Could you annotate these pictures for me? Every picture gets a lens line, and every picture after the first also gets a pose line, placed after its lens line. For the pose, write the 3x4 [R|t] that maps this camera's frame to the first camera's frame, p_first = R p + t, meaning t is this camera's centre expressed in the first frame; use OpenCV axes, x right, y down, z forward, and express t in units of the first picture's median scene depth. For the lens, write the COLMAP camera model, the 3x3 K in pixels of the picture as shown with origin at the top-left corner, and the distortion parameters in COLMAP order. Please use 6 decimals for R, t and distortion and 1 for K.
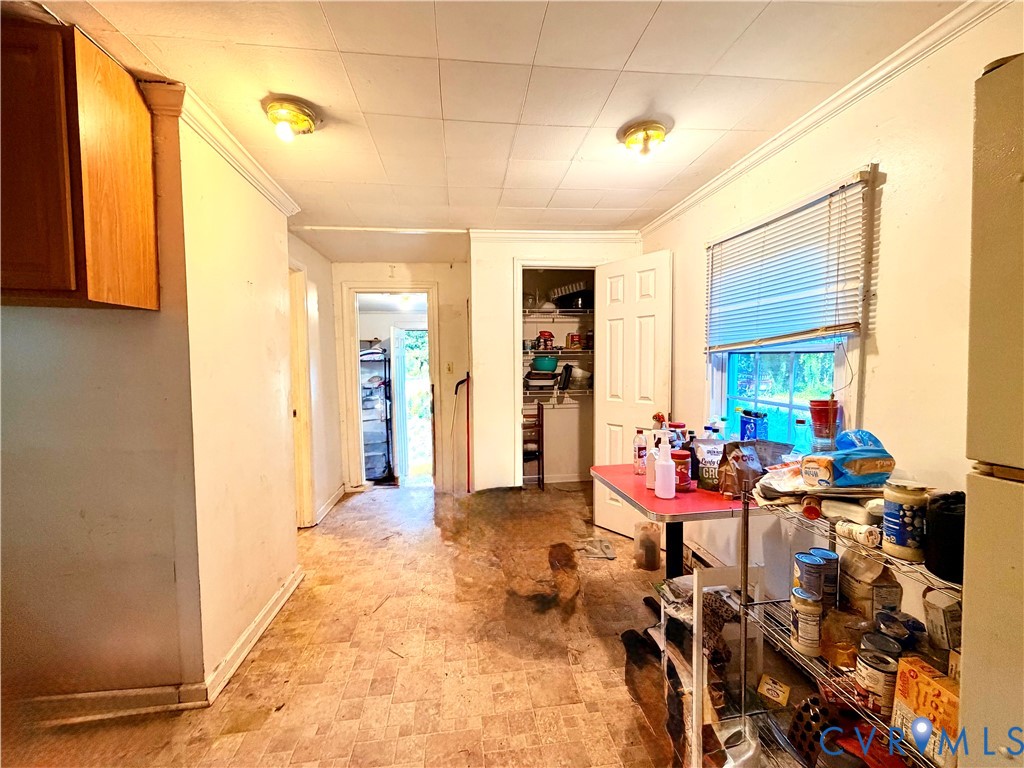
lens RADIAL K [[403.3, 0, 510.6], [0, 403.3, 382.5], [0, 0, 1]] dist [-0.004149, 0.000710]
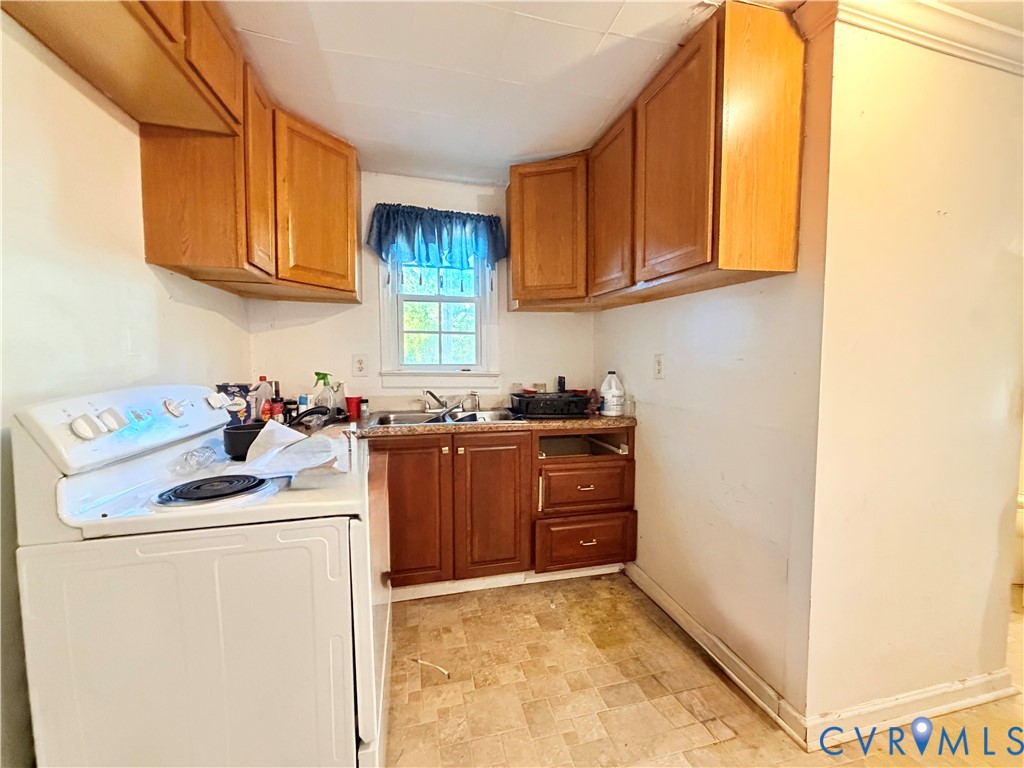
lens RADIAL K [[403.3, 0, 516.1], [0, 403.3, 381.7], [0, 0, 1]] dist [-0.004149, 0.000710]
pose [[0.104966, 0.064513, -0.992381, -0.054015], [-0.047988, 0.997060, 0.059741, 0.037466], [0.993317, 0.041352, 0.107753, 0.319148]]
